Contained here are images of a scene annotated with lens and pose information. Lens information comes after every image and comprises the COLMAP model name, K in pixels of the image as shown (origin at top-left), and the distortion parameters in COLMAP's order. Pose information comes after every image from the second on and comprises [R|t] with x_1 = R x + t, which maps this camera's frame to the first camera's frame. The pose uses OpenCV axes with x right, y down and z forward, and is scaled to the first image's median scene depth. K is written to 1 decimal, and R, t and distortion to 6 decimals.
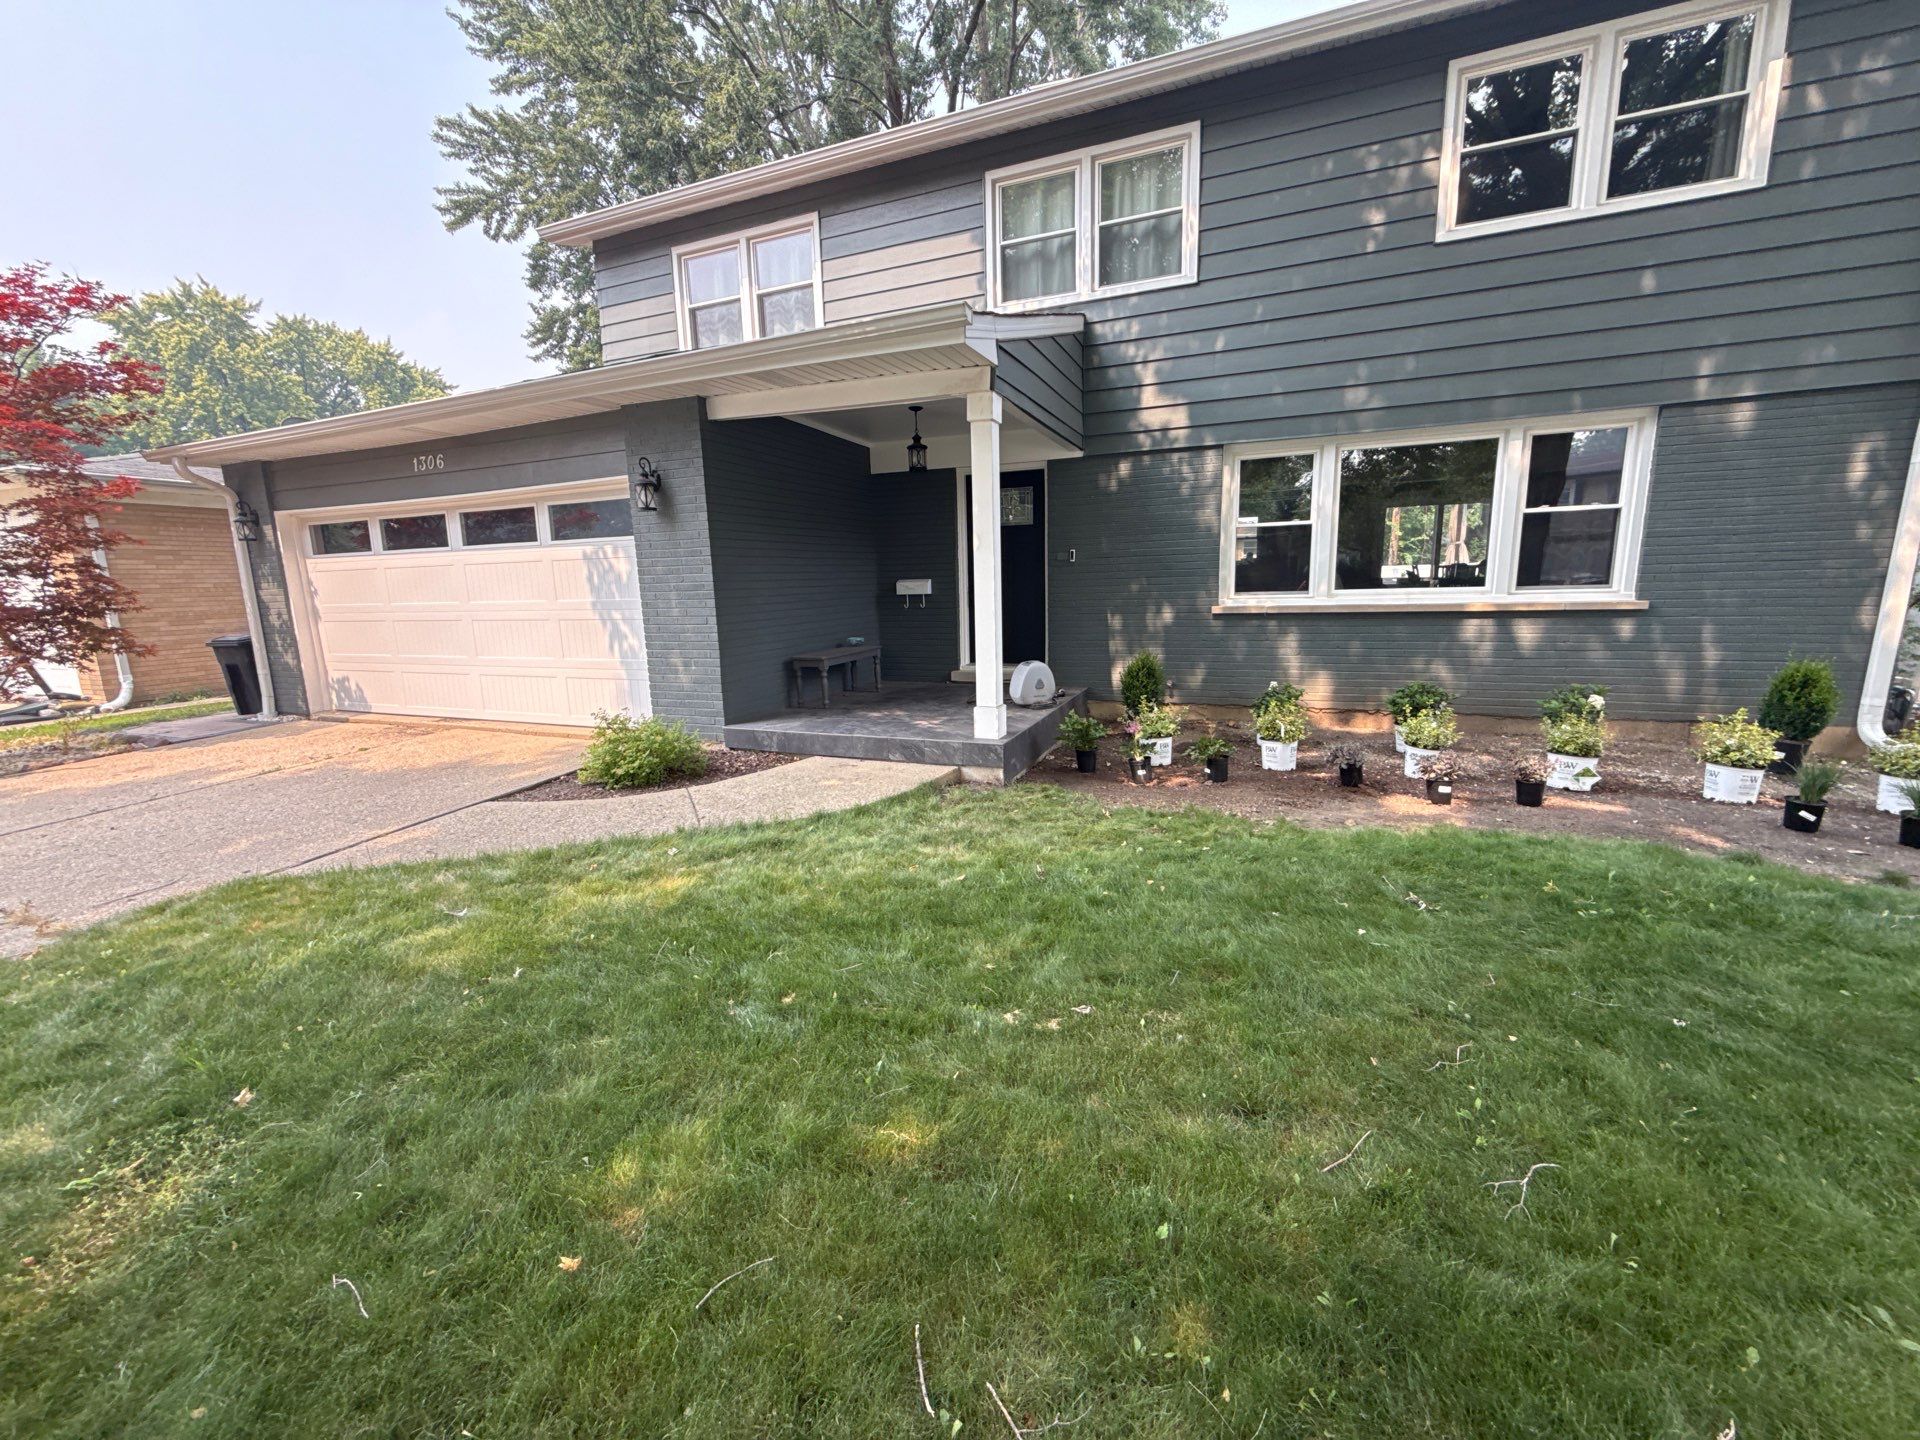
lens RADIAL K [[762.8, 0, 959.4], [0, 762.8, 715.6], [0, 0, 1]] dist [0.000474, -0.000386]
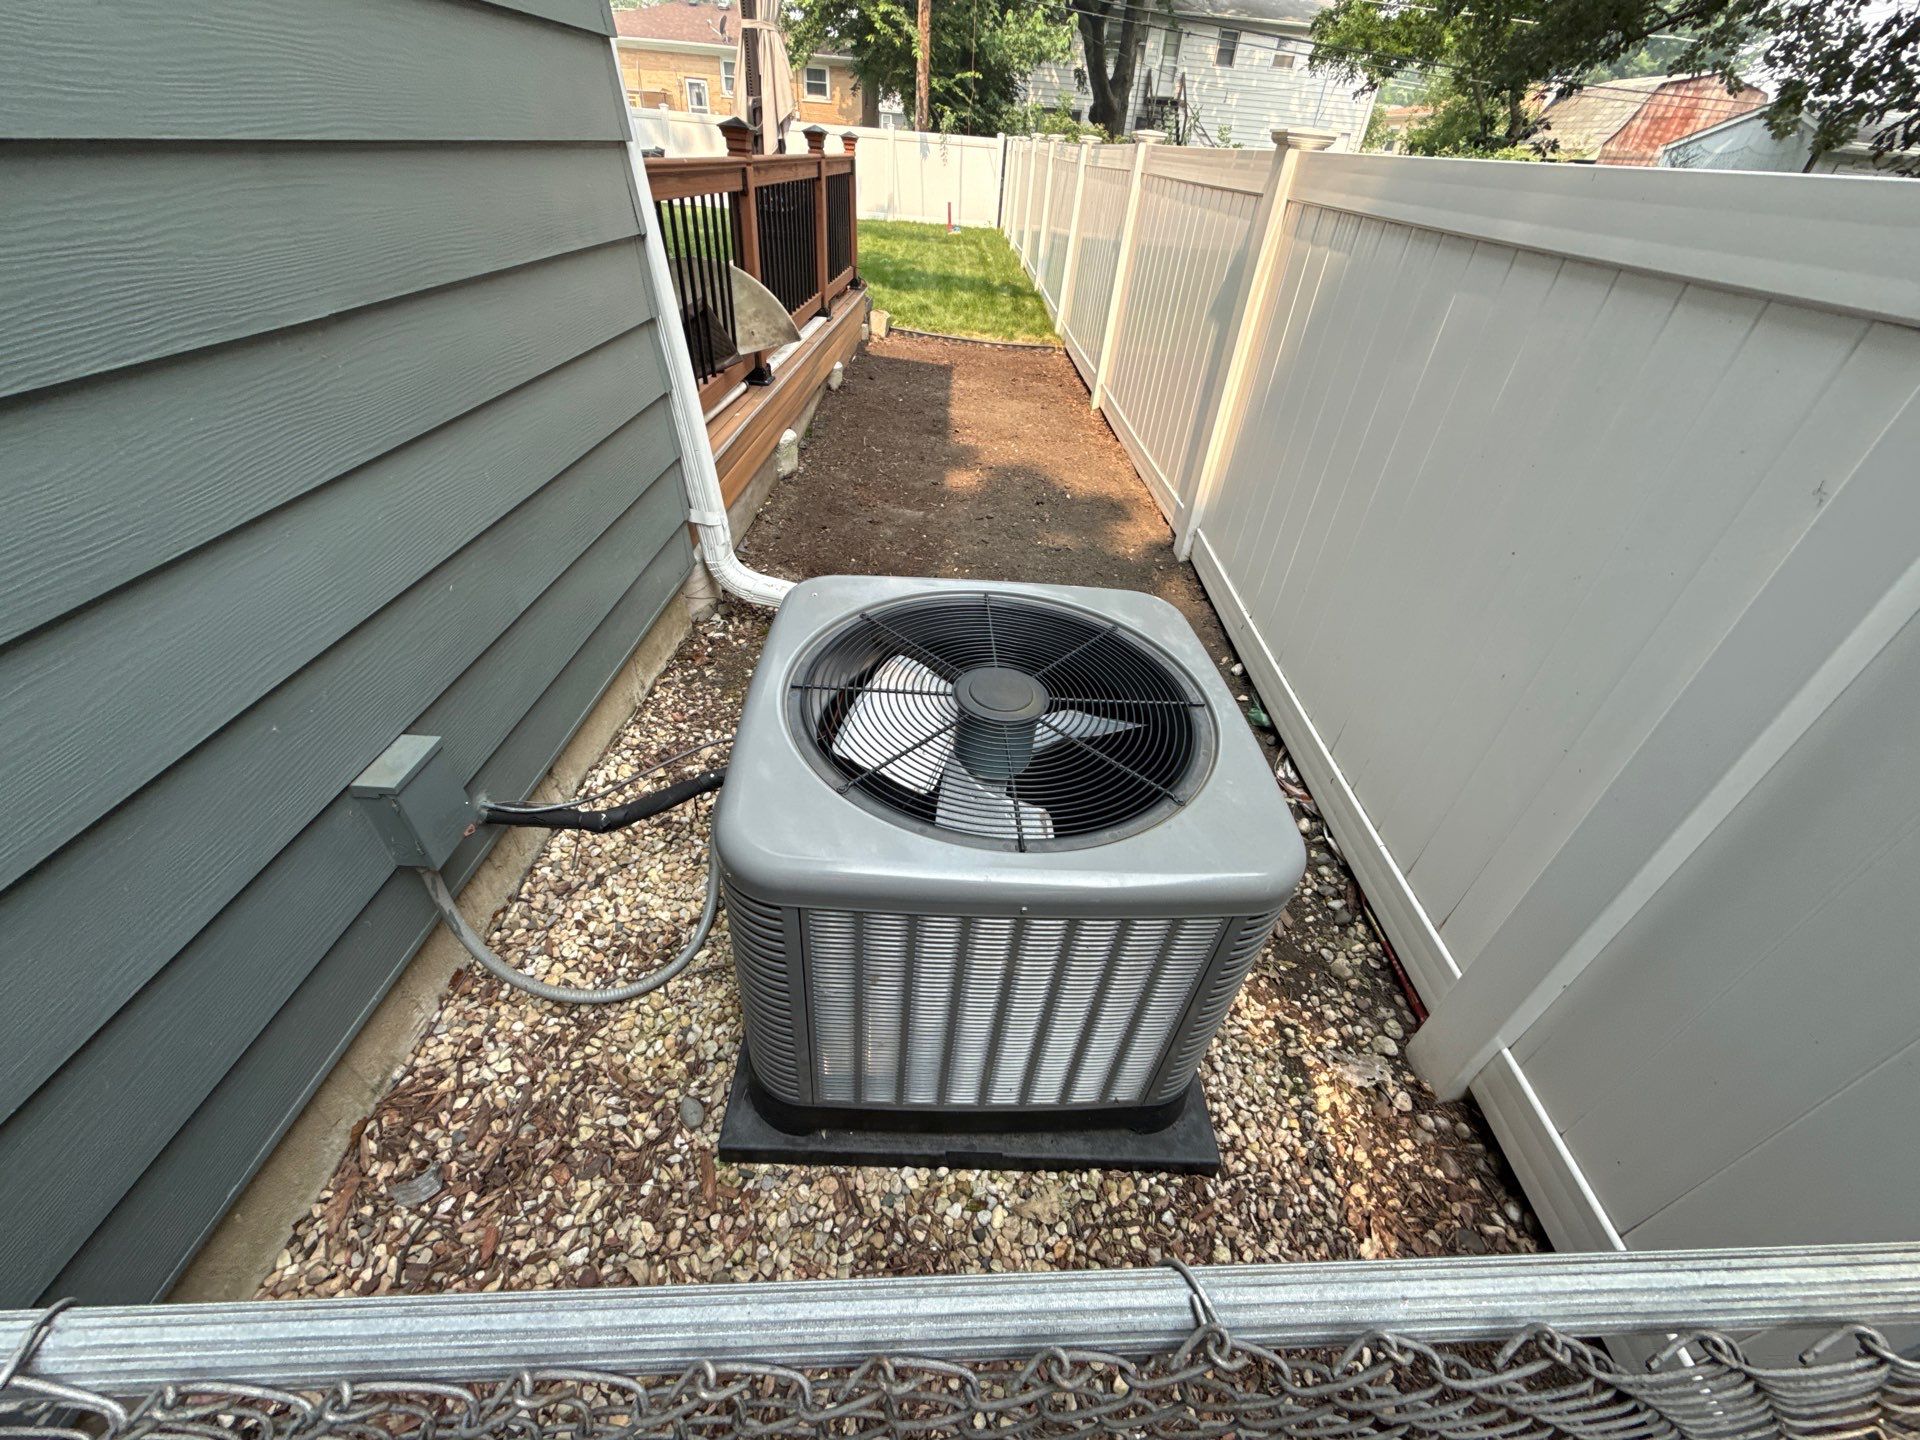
lens RADIAL K [[762.8, 0, 957.8], [0, 762.8, 717.1], [0, 0, 1]] dist [0.000474, -0.000386]
pose [[0.933647, -0.139902, 0.329744, 1.585964], [-0.026973, 0.890497, 0.454188, -0.318869], [-0.357178, -0.432946, 0.827636, 1.586027]]
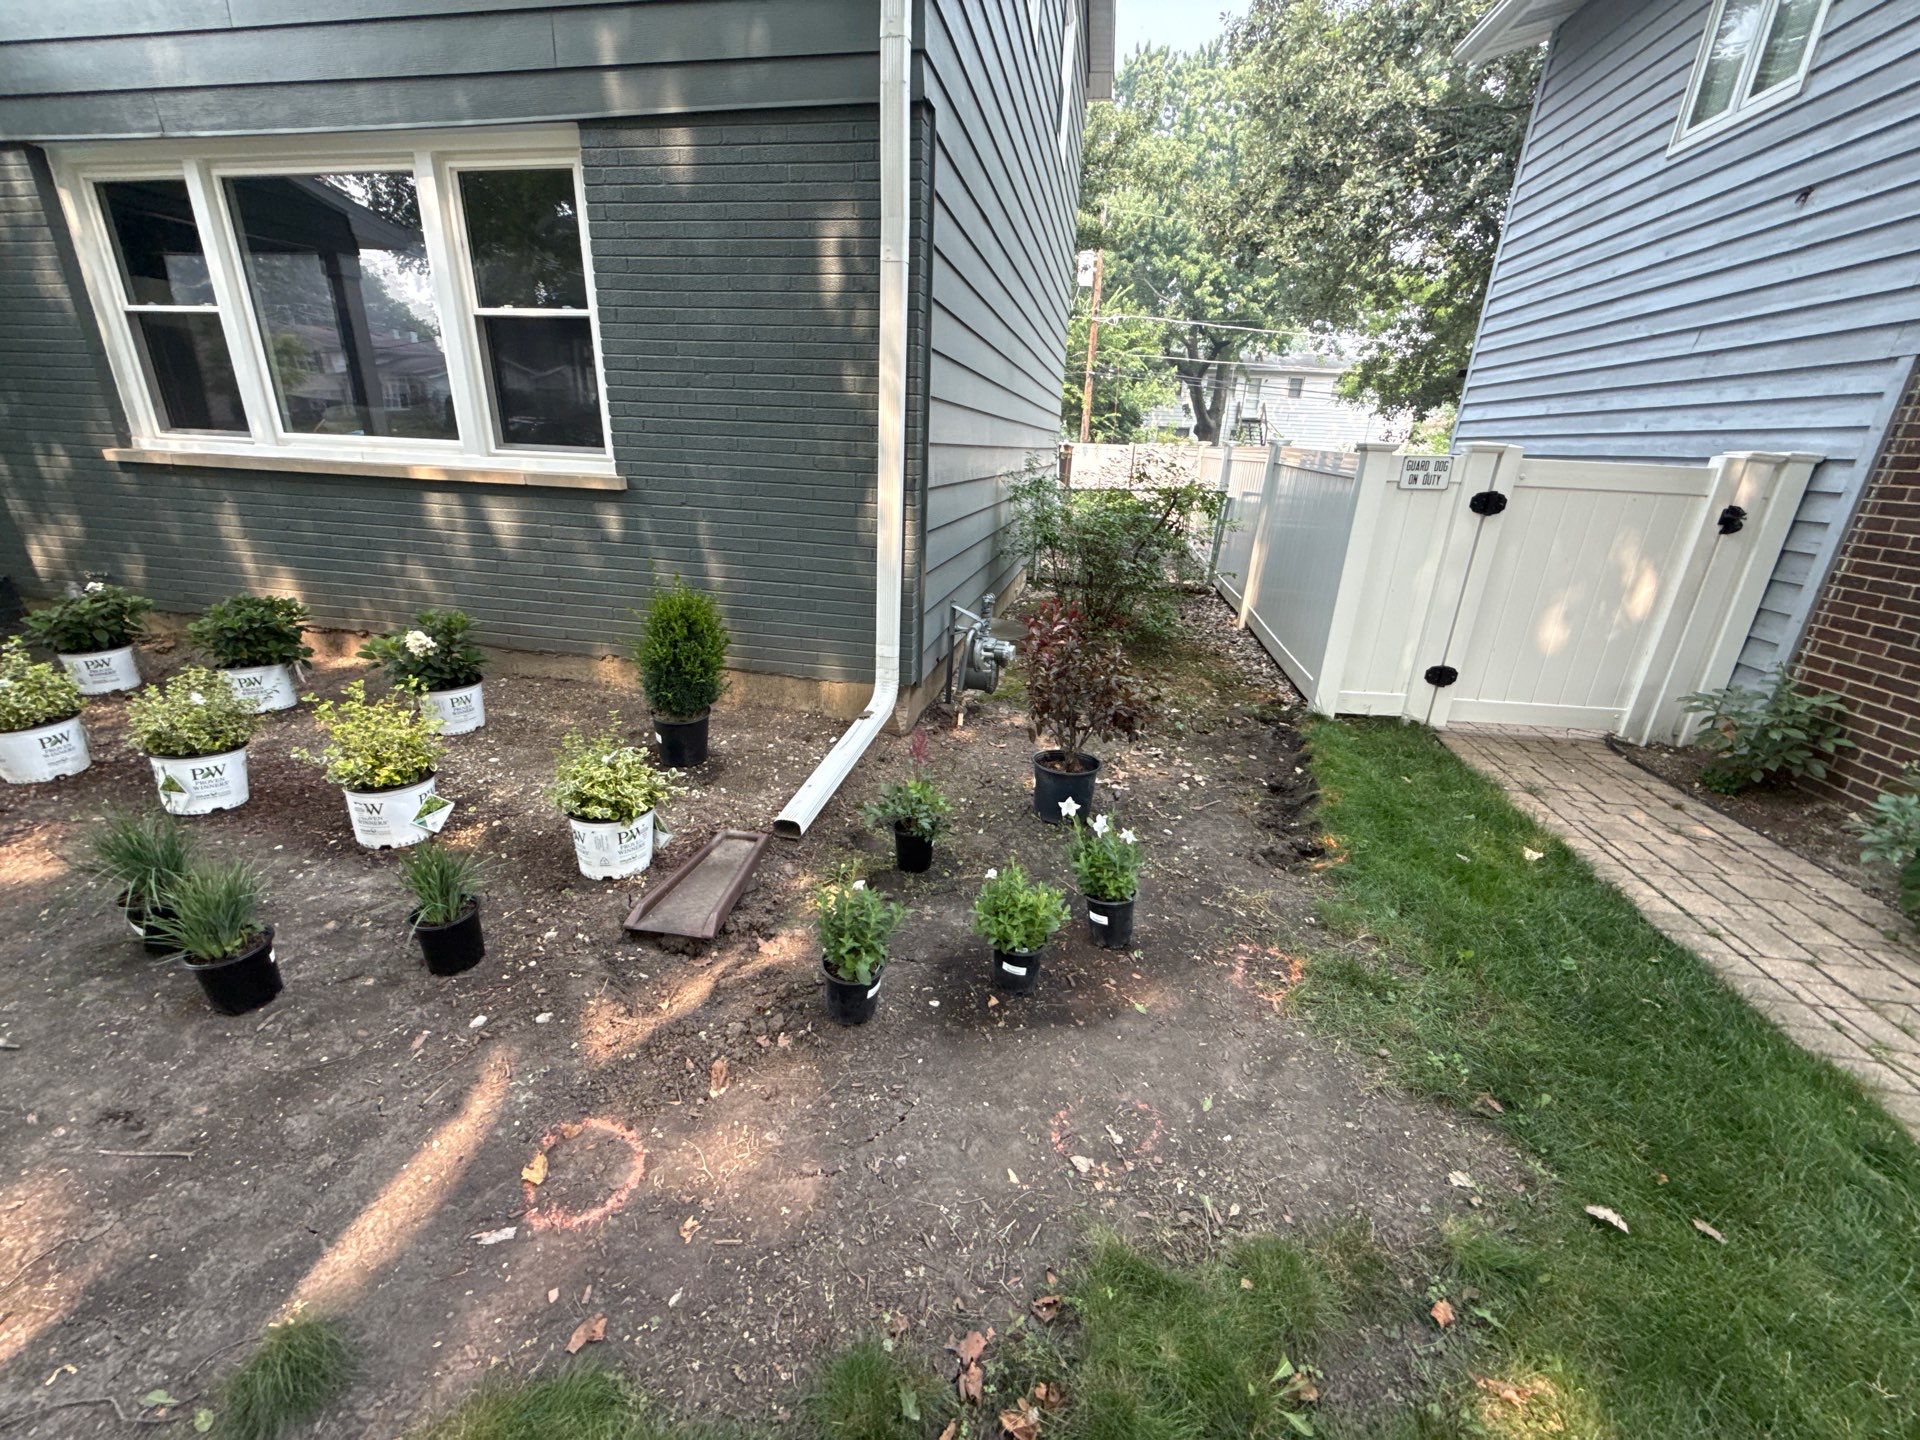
lens RADIAL K [[762.8, 0, 960.3], [0, 762.8, 718.3], [0, 0, 1]] dist [0.000474, -0.000386]
pose [[0.979501, -0.001023, 0.201437, 1.033569], [-0.033439, 0.985287, 0.167602, -0.067863], [-0.198645, -0.170902, 0.965056, 0.297693]]
